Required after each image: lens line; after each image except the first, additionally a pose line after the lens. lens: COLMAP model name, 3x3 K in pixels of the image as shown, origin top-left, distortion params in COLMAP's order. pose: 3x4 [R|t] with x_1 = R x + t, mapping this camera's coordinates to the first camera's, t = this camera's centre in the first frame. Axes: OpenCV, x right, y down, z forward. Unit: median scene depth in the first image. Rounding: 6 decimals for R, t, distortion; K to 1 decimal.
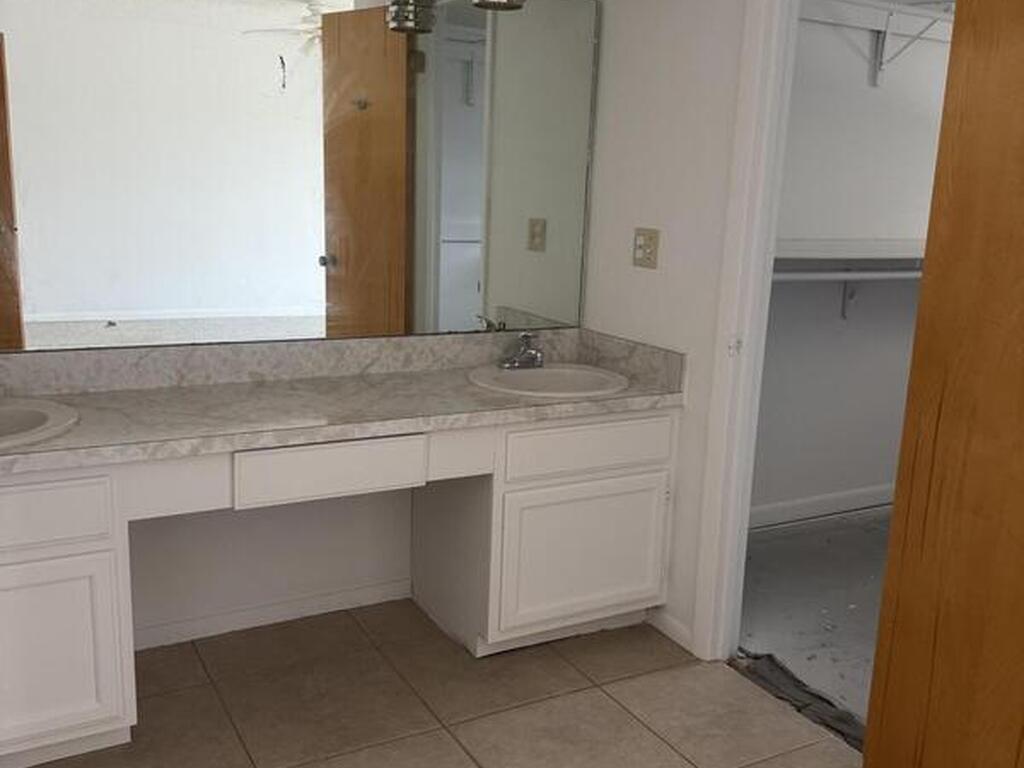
lens RADIAL K [[954.2, 0, 512.0], [0, 954.2, 384.0], [0, 0, 1]] dist [0.167037, -0.305663]
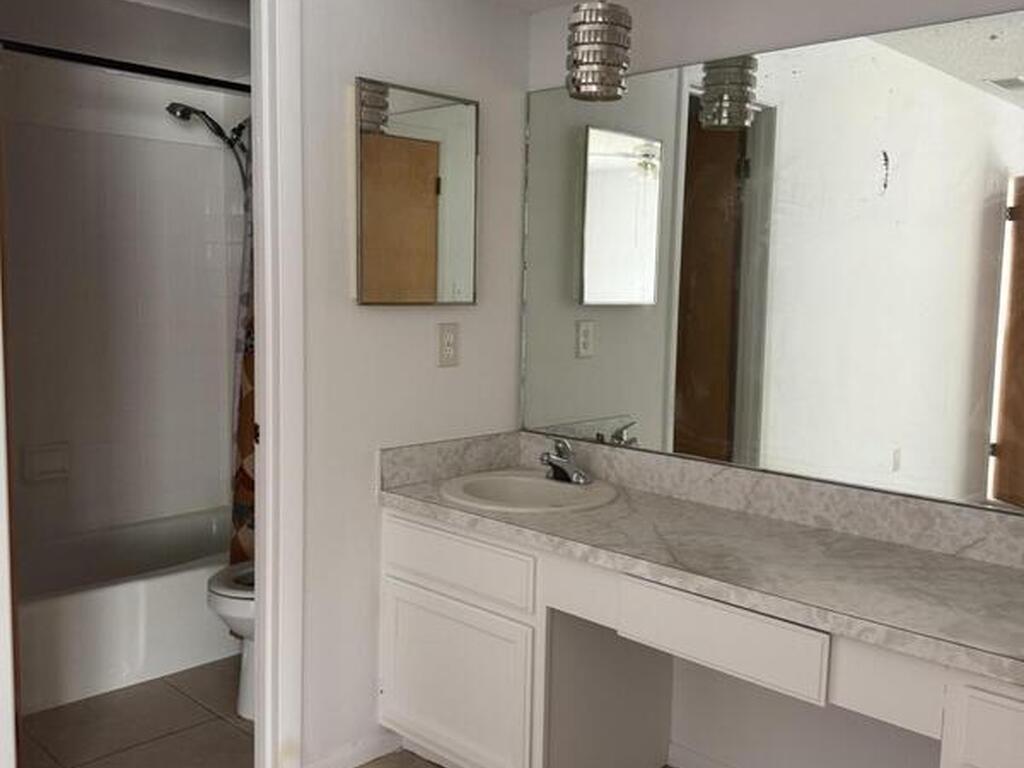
lens RADIAL K [[954.2, 0, 512.0], [0, 954.2, 384.0], [0, 0, 1]] dist [0.167037, -0.305663]
pose [[0.290609, 0.067400, -0.954465, 0.479066], [-0.205187, 0.978700, 0.006638, -0.079650], [0.934583, 0.193914, 0.298249, 0.481985]]
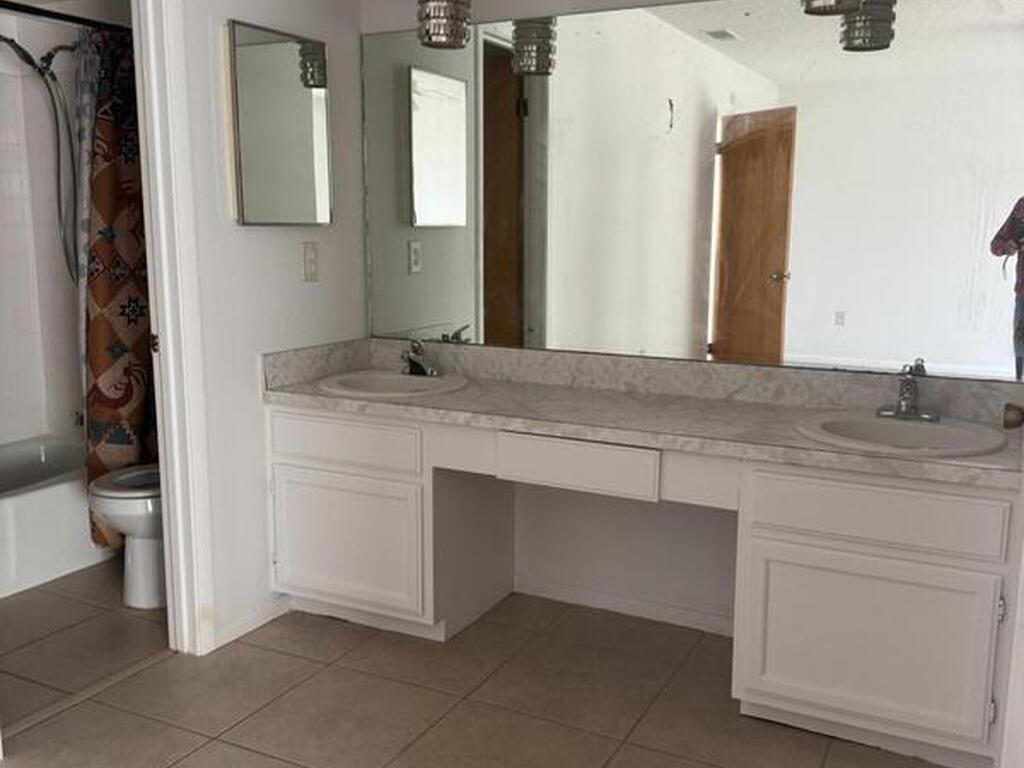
lens RADIAL K [[954.2, 0, 512.0], [0, 954.2, 384.0], [0, 0, 1]] dist [0.167037, -0.305663]
pose [[0.546853, 0.104256, -0.830712, 0.603675], [-0.155985, 0.987531, 0.021253, -0.013554], [0.822569, 0.117956, 0.556297, 0.275904]]
